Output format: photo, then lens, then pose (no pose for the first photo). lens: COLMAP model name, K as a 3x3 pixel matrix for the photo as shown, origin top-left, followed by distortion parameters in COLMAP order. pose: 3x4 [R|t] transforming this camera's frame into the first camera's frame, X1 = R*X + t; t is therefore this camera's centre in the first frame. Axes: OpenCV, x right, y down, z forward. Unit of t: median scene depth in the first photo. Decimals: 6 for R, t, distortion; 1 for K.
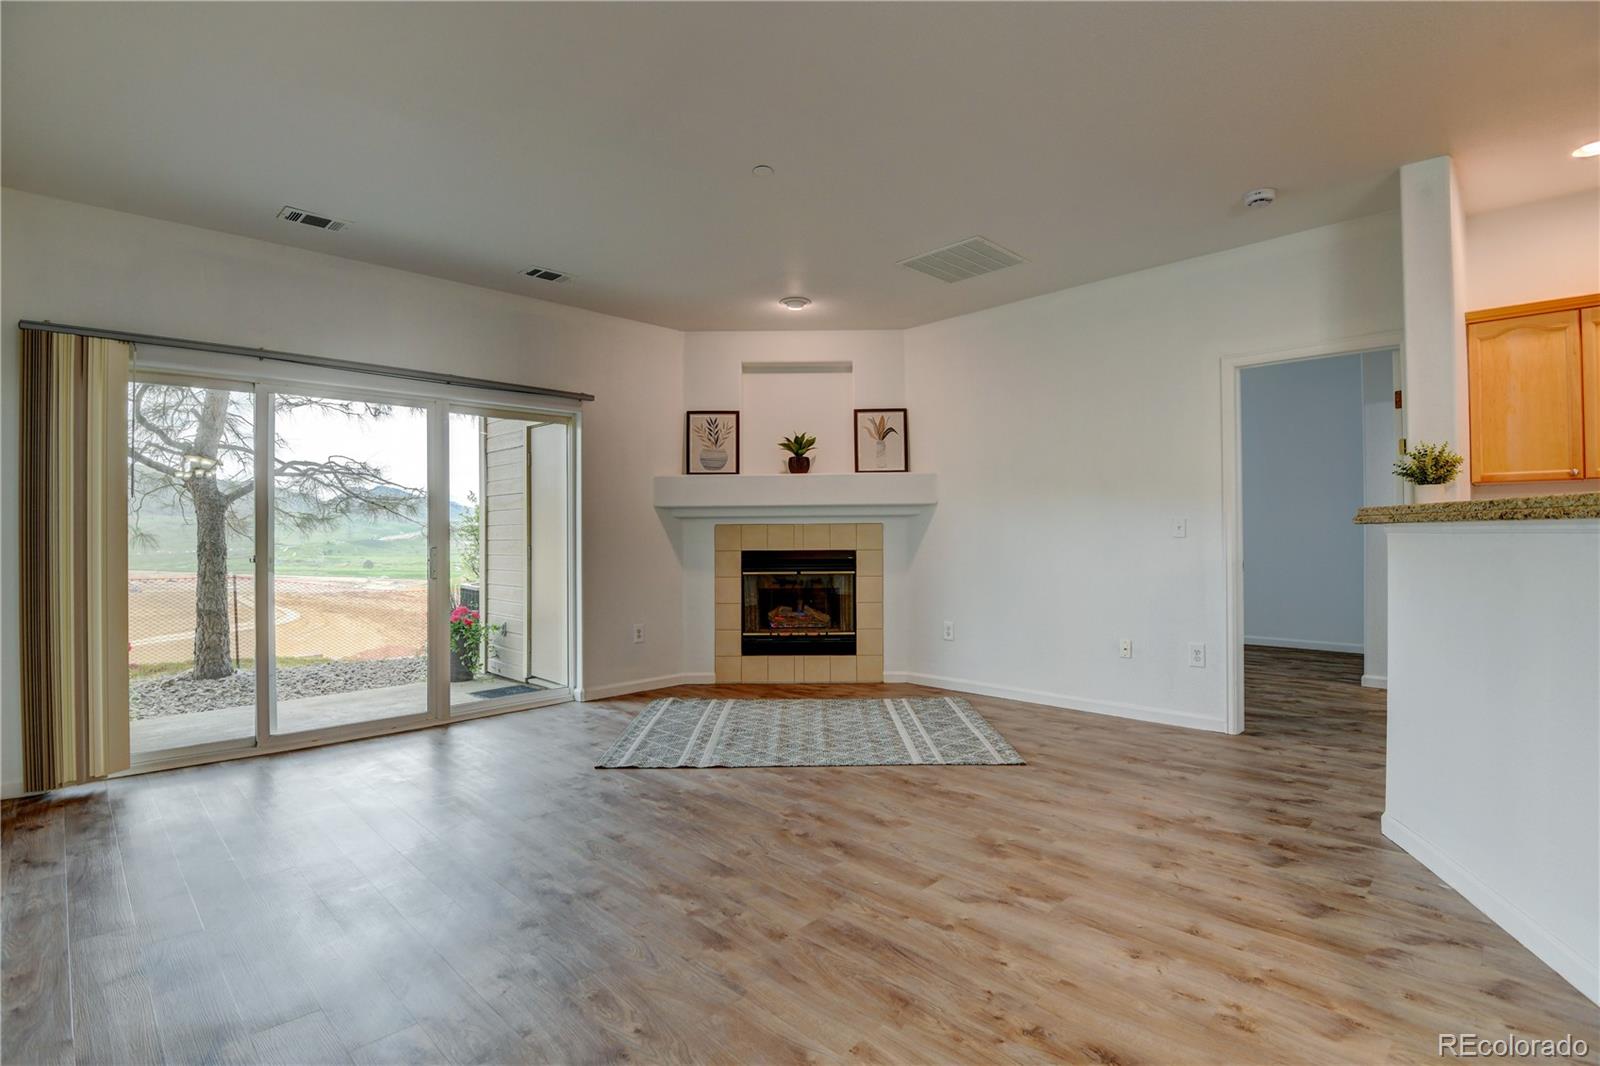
lens RADIAL K [[756.3, 0, 802.1], [0, 756.3, 524.4], [0, 0, 1]] dist [-0.000660, -0.024632]
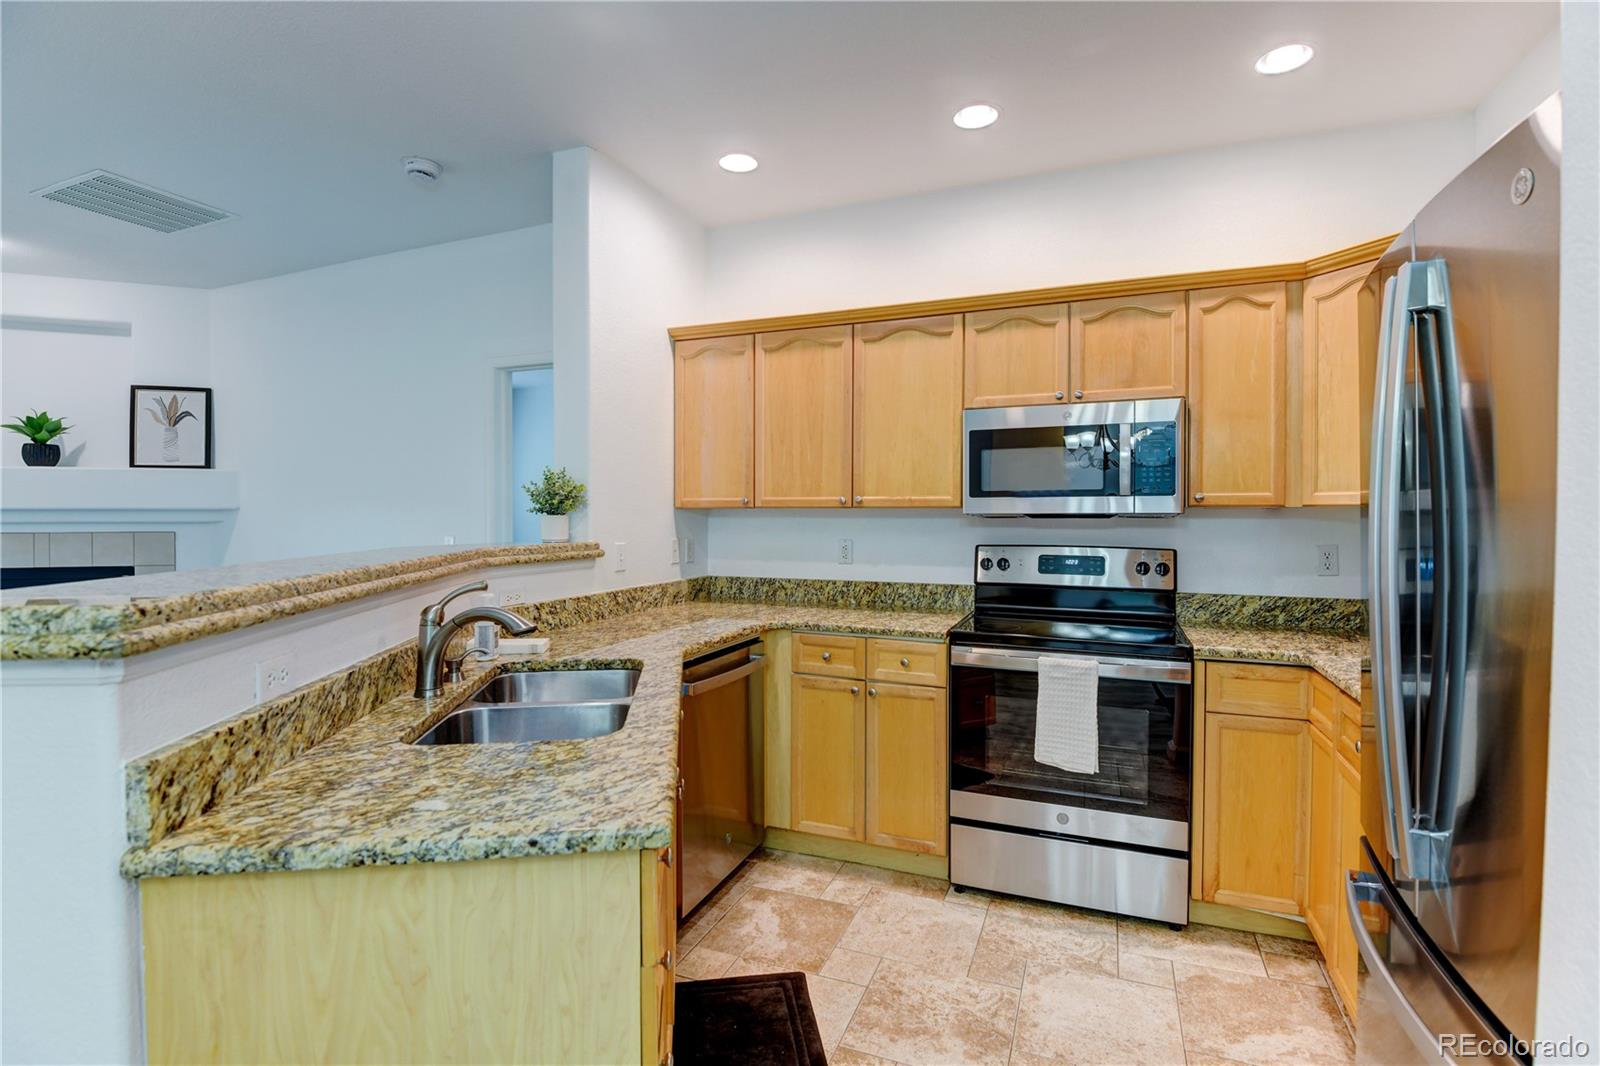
lens RADIAL K [[745.5, 0, 800.5], [0, 745.5, 521.6], [0, 0, 1]] dist [0.011742, -0.024095]
pose [[0.920541, 0.005272, 0.390610, 0.543258], [-0.013449, 0.999744, 0.018201, -0.046882], [-0.390414, -0.022008, 0.920376, 0.038492]]
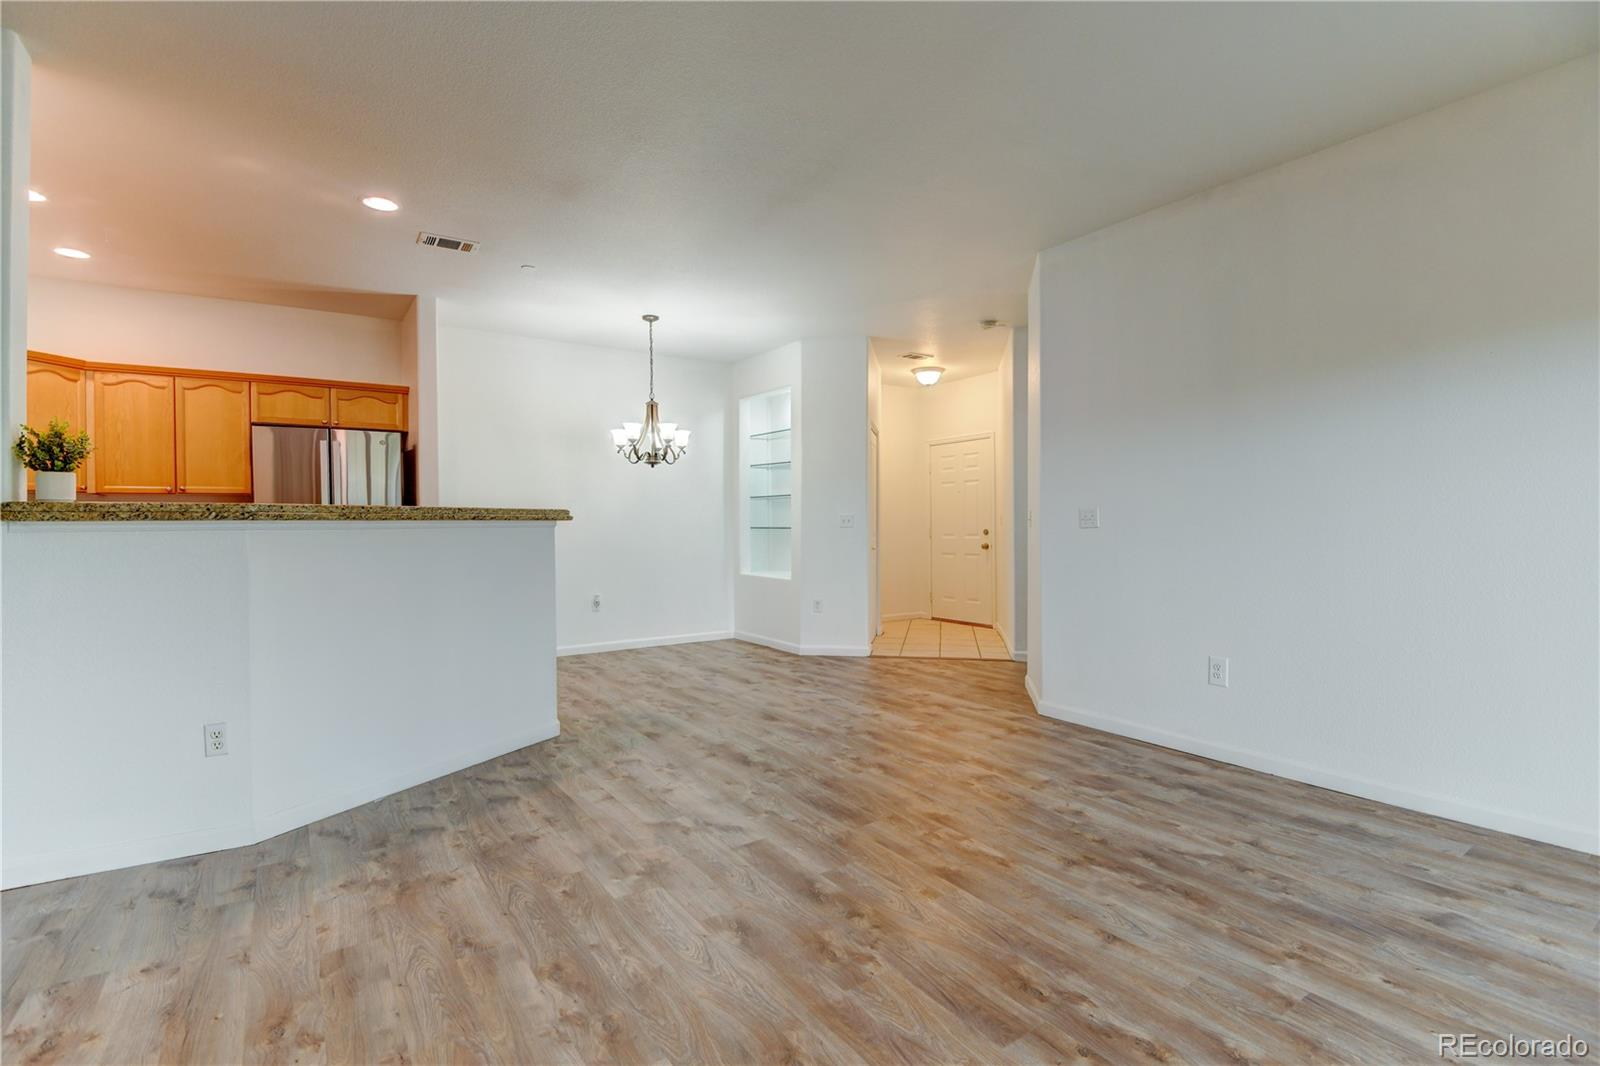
lens RADIAL K [[740.7, 0, 800.0], [0, 740.7, 533.0], [0, 0, 1]] dist [0.002098, -0.017658]
pose [[-0.982477, 0.012604, 0.185959, -0.058833], [0.012850, 0.999917, 0.000114, 0.015305], [-0.185942, 0.002502, -0.982558, 1.153085]]
